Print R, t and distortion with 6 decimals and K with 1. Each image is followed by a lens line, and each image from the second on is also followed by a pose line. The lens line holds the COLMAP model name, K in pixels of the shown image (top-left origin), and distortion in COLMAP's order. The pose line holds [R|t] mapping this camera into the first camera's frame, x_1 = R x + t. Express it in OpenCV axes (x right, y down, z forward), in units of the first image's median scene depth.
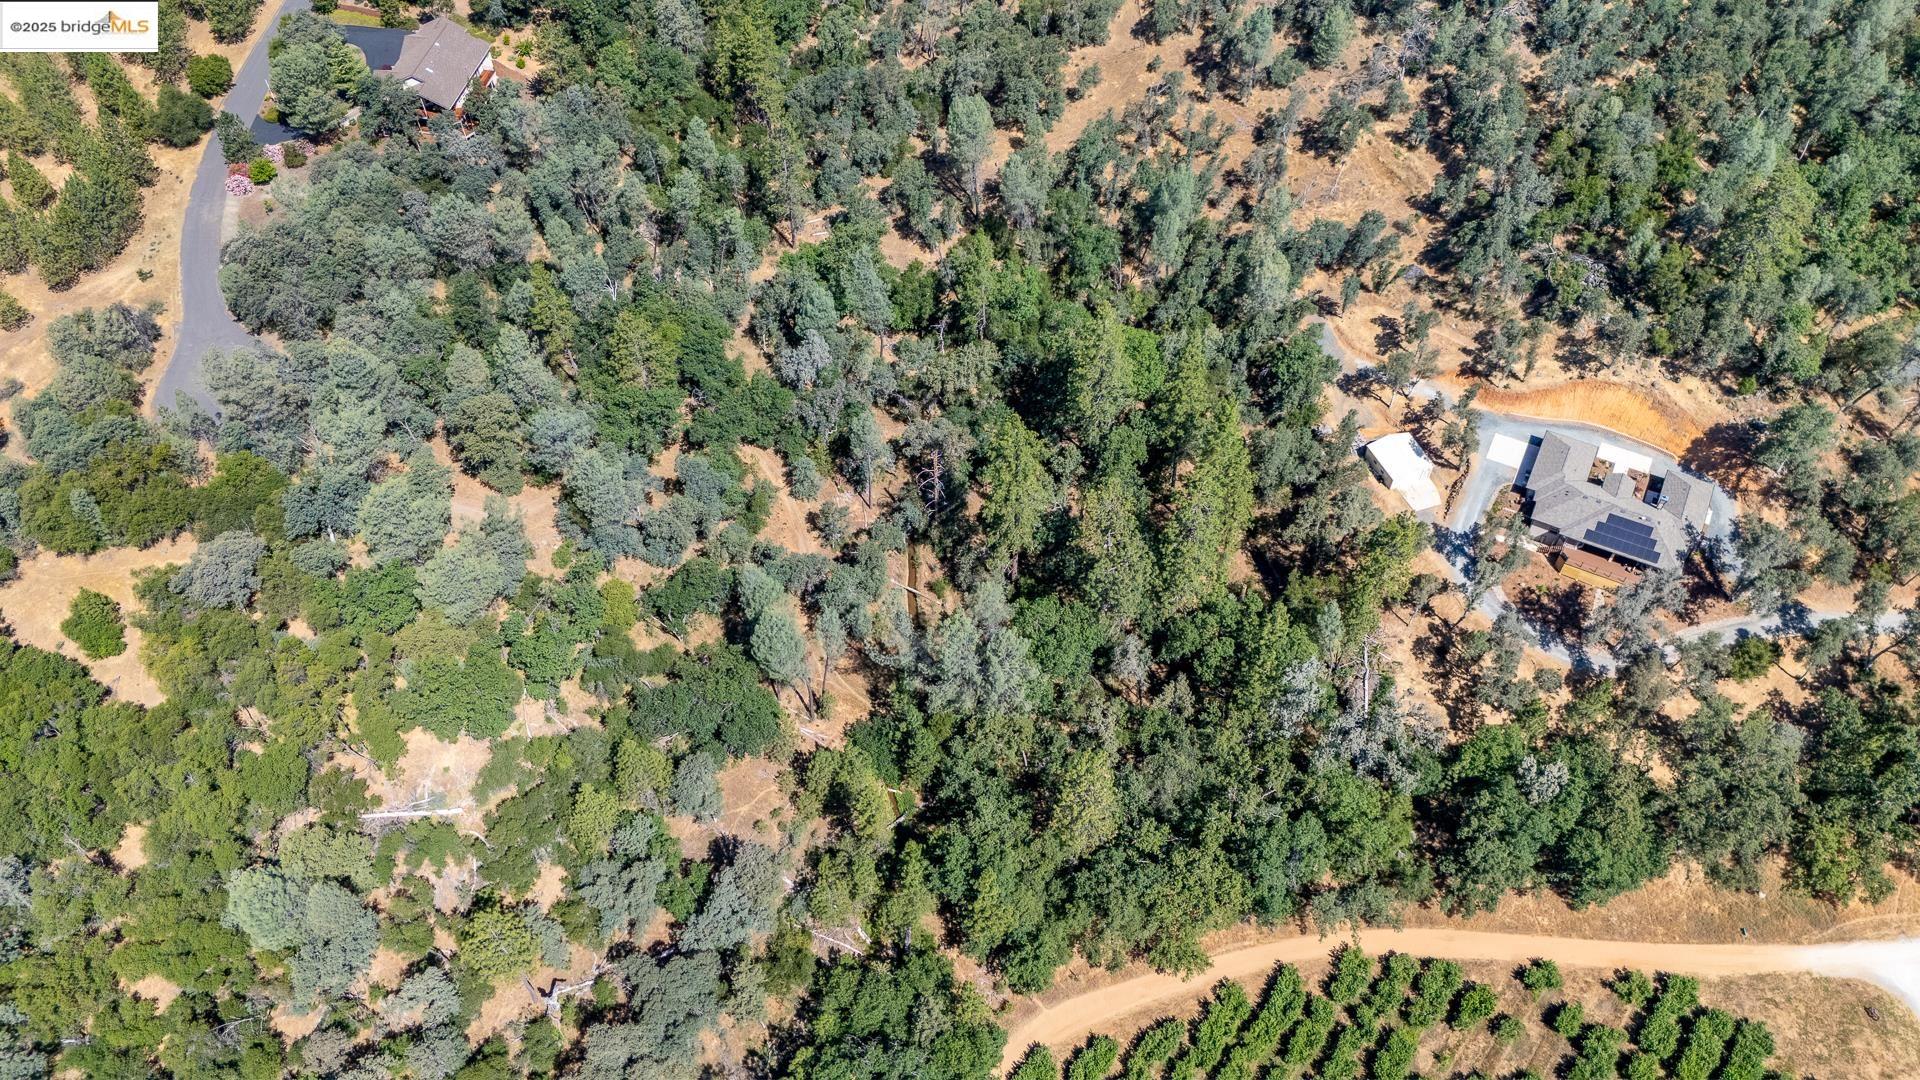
lens RADIAL K [[1511.7, 0, 963.4], [0, 1511.7, 499.1], [0, 0, 1]] dist [0.115832, -0.113757]
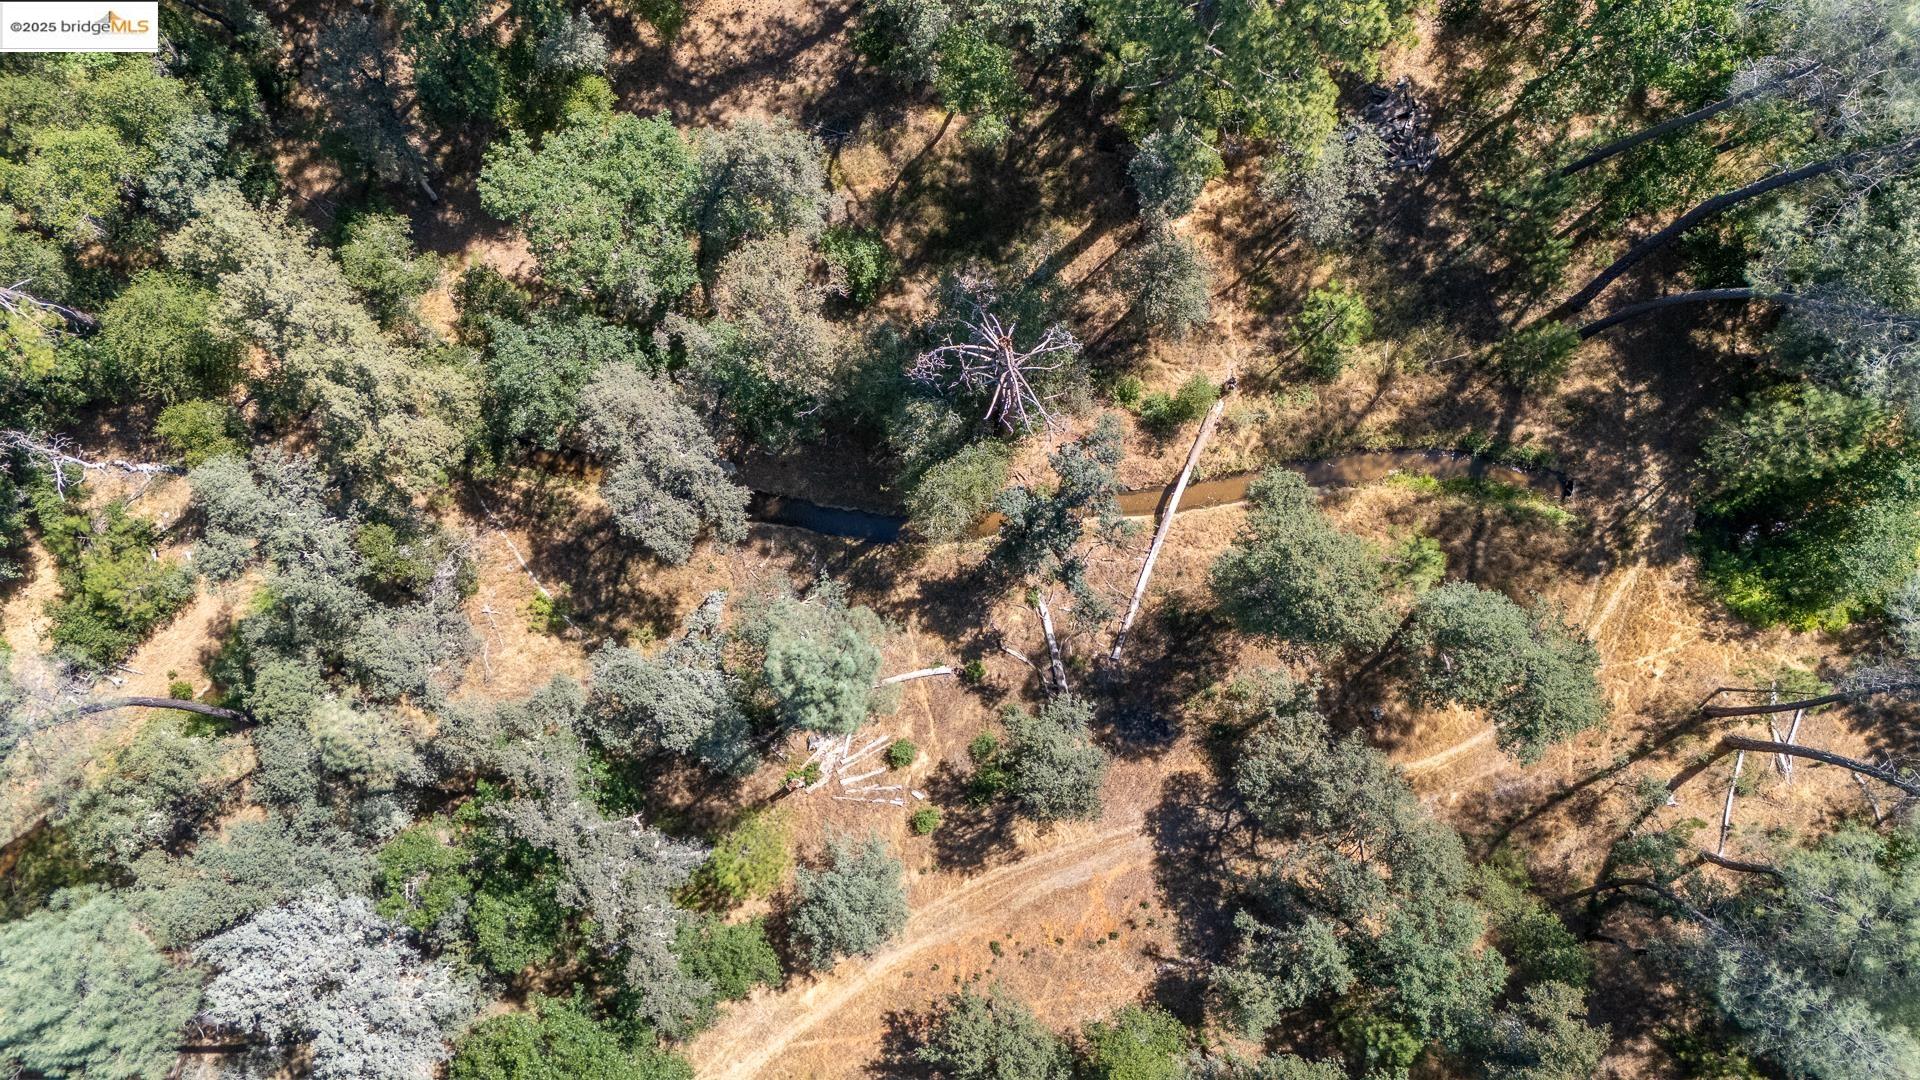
lens RADIAL K [[1511.7, 0, 963.4], [0, 1511.7, 499.1], [0, 0, 1]] dist [0.115832, -0.113757]
pose [[-0.079466, -0.993849, 0.077127, -0.056530], [0.781865, -0.014147, 0.623287, -0.171275], [-0.618363, 0.109834, 0.778180, 0.784353]]
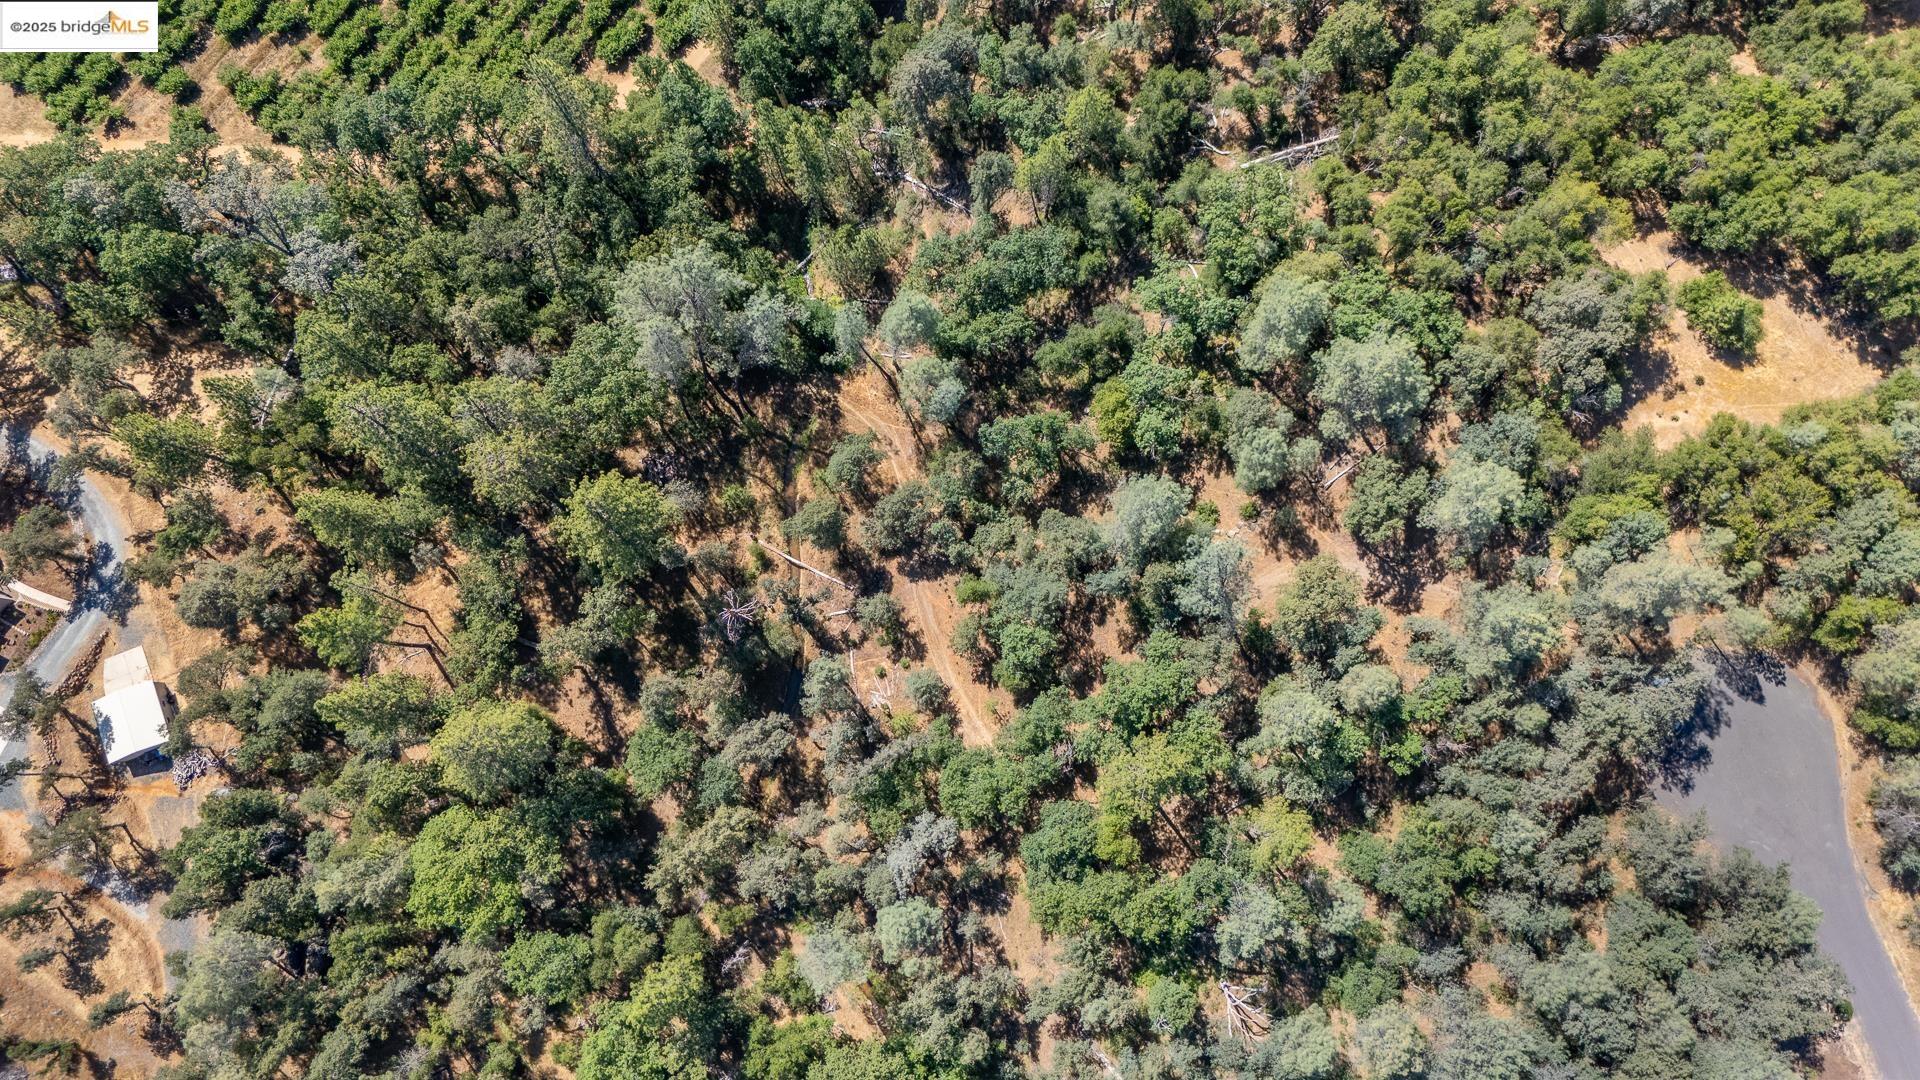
lens RADIAL K [[1511.7, 0, 963.4], [0, 1511.7, 499.1], [0, 0, 1]] dist [0.115832, -0.113757]
pose [[-0.999012, 0.014223, 0.042105, -0.161406], [0.022531, -0.654535, 0.755696, -0.537892], [0.038307, 0.755898, 0.653567, 0.442146]]
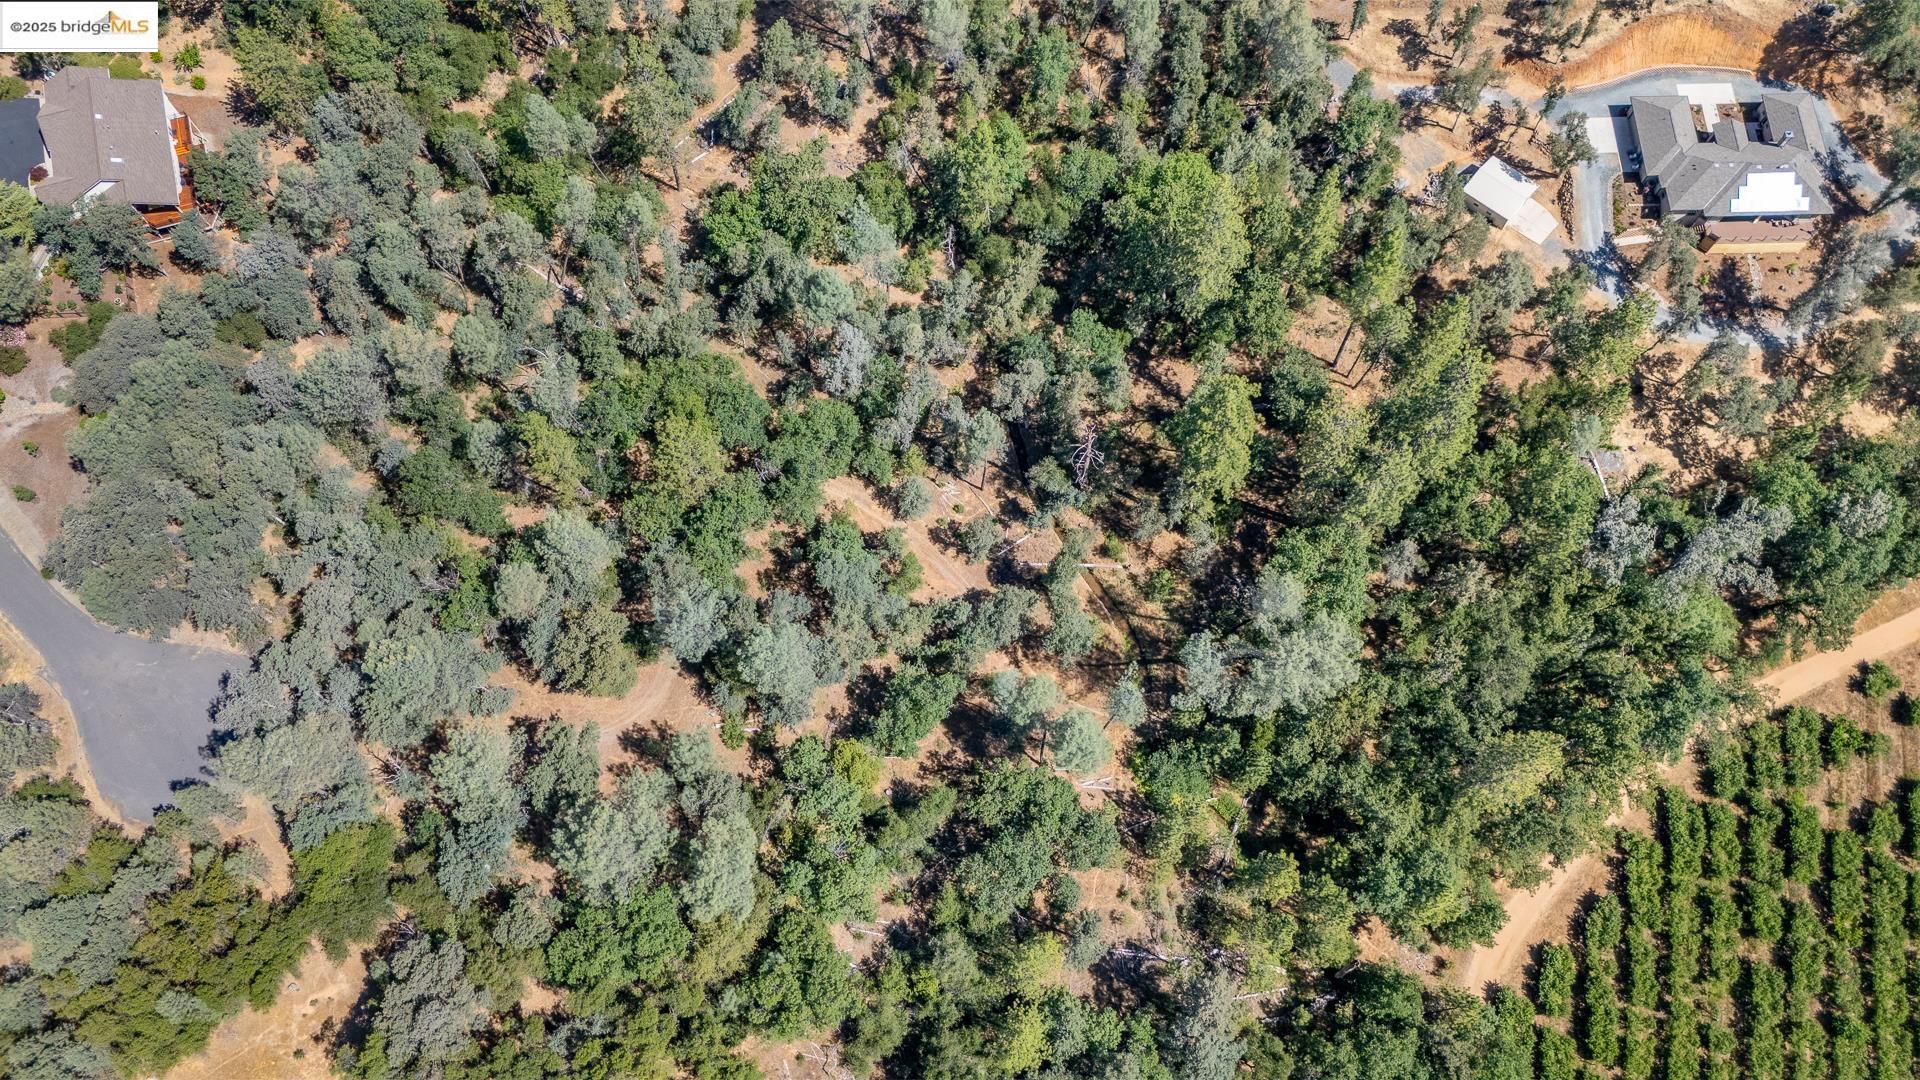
lens RADIAL K [[1511.7, 0, 963.4], [0, 1511.7, 499.1], [0, 0, 1]] dist [0.115832, -0.113757]
pose [[0.885091, -0.430073, 0.177907, -0.233985], [0.359522, 0.874534, 0.325474, -0.280539], [-0.295563, -0.224113, 0.928663, 0.224277]]
